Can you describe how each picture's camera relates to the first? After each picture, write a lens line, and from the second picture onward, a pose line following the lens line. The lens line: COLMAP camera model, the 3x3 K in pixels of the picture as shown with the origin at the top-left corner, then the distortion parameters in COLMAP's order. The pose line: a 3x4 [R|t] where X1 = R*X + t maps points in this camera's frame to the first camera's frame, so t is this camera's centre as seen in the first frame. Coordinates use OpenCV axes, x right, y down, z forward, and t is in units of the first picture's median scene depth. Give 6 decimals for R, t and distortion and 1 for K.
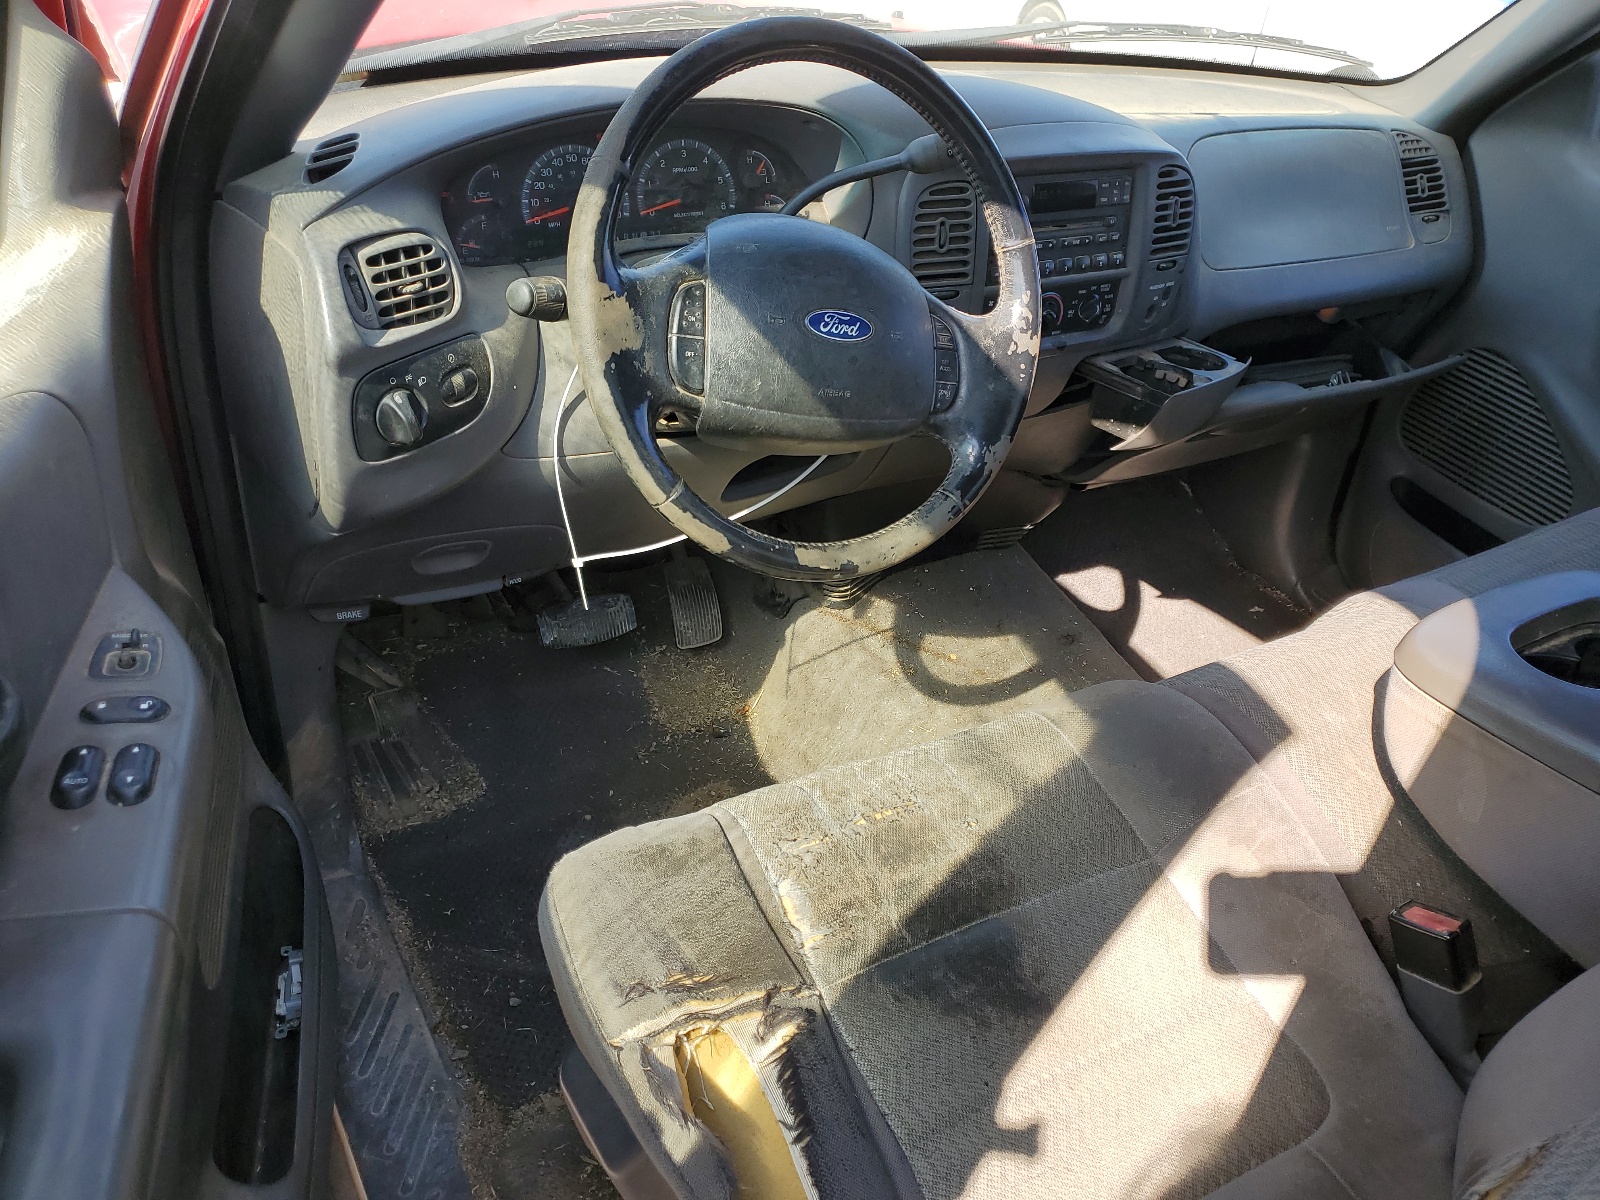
lens RADIAL K [[1221.5, 0, 799.7], [0, 1221.5, 601.2], [0, 0, 1]] dist [0.003948, 0.000371]
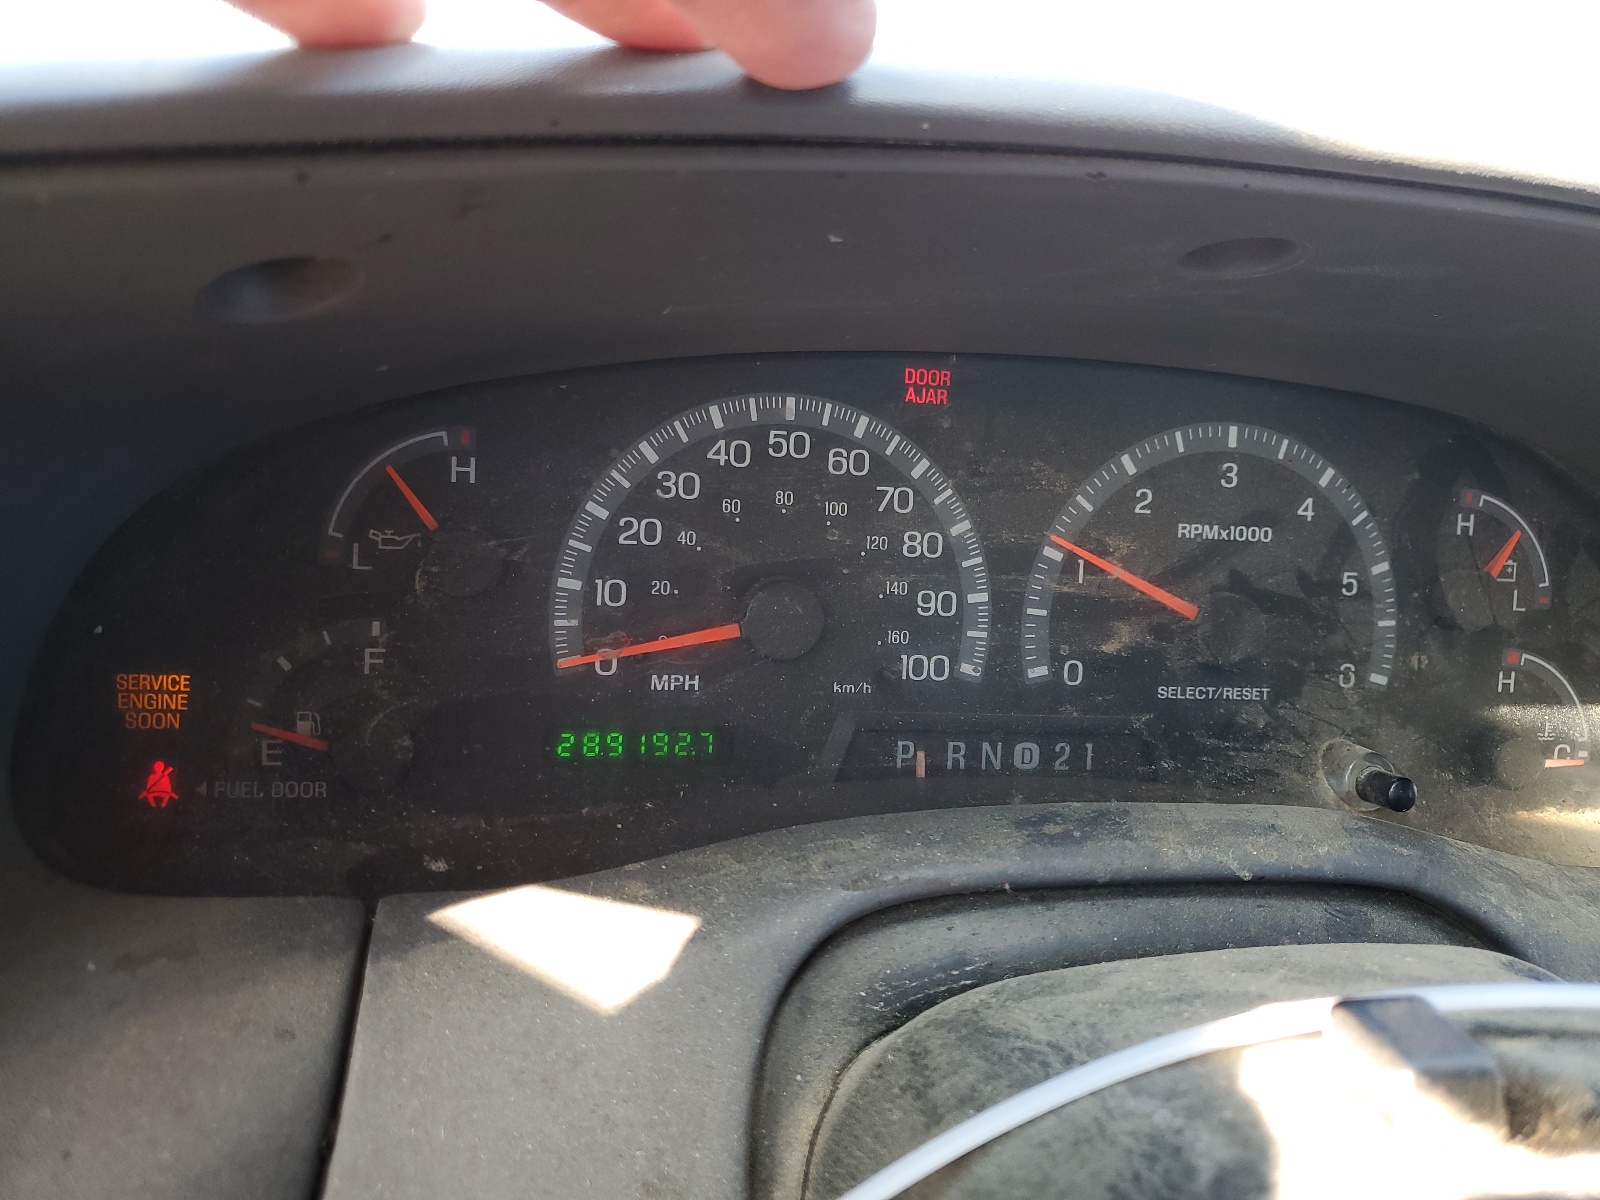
lens RADIAL K [[1221.5, 0, 799.2], [0, 1221.5, 599.6], [0, 0, 1]] dist [0.003948, 0.000371]
pose [[0.941676, 0.122260, -0.313526, -0.100864], [-0.203436, 0.948972, -0.240967, -0.271057], [0.268067, 0.290695, 0.918497, 0.776961]]
